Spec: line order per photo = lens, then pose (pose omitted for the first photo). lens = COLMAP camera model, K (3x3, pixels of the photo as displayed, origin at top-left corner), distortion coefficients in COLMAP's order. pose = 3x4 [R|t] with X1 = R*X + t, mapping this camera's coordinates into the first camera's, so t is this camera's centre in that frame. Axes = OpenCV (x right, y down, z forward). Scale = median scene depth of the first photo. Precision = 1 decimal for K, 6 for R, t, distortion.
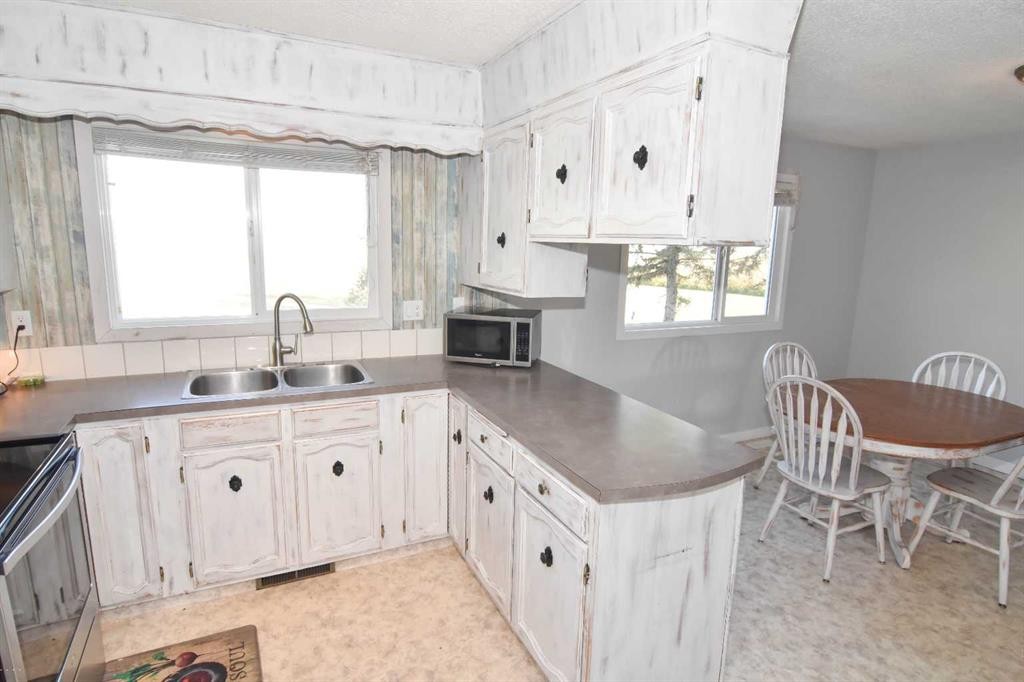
lens RADIAL K [[551.1, 0, 506.2], [0, 551.1, 343.3], [0, 0, 1]] dist [-0.002315, -0.005170]
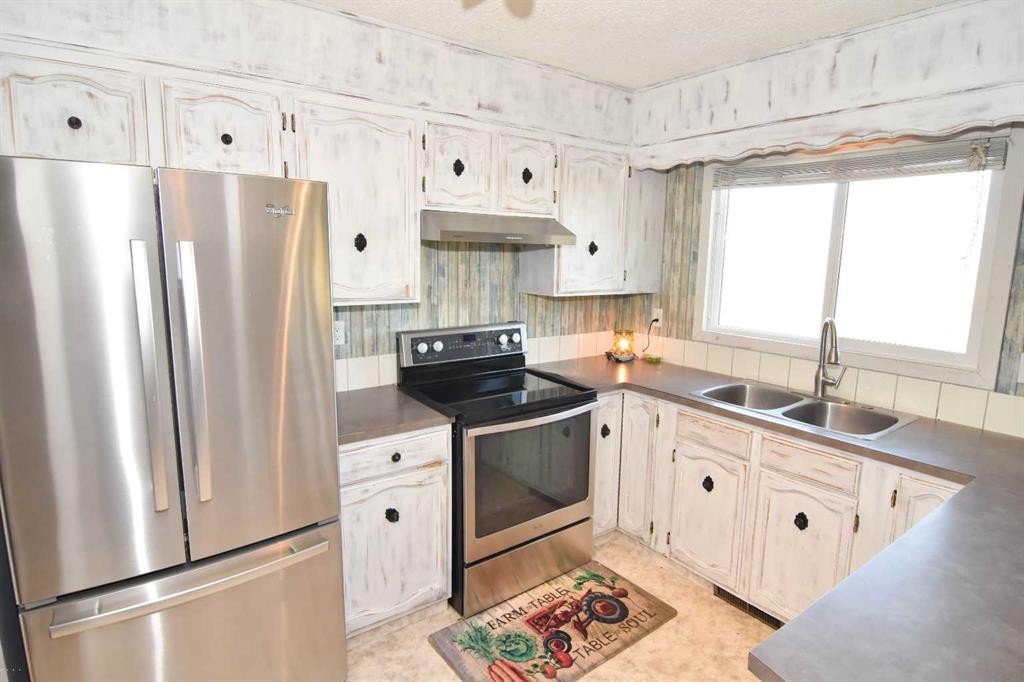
lens RADIAL K [[551.1, 0, 511.2], [0, 551.1, 342.7], [0, 0, 1]] dist [-0.002315, -0.005170]
pose [[0.192575, 0.146406, -0.970299, 0.431062], [-0.191842, 0.975344, 0.109092, -0.056192], [0.962347, 0.165136, 0.215913, 0.351173]]
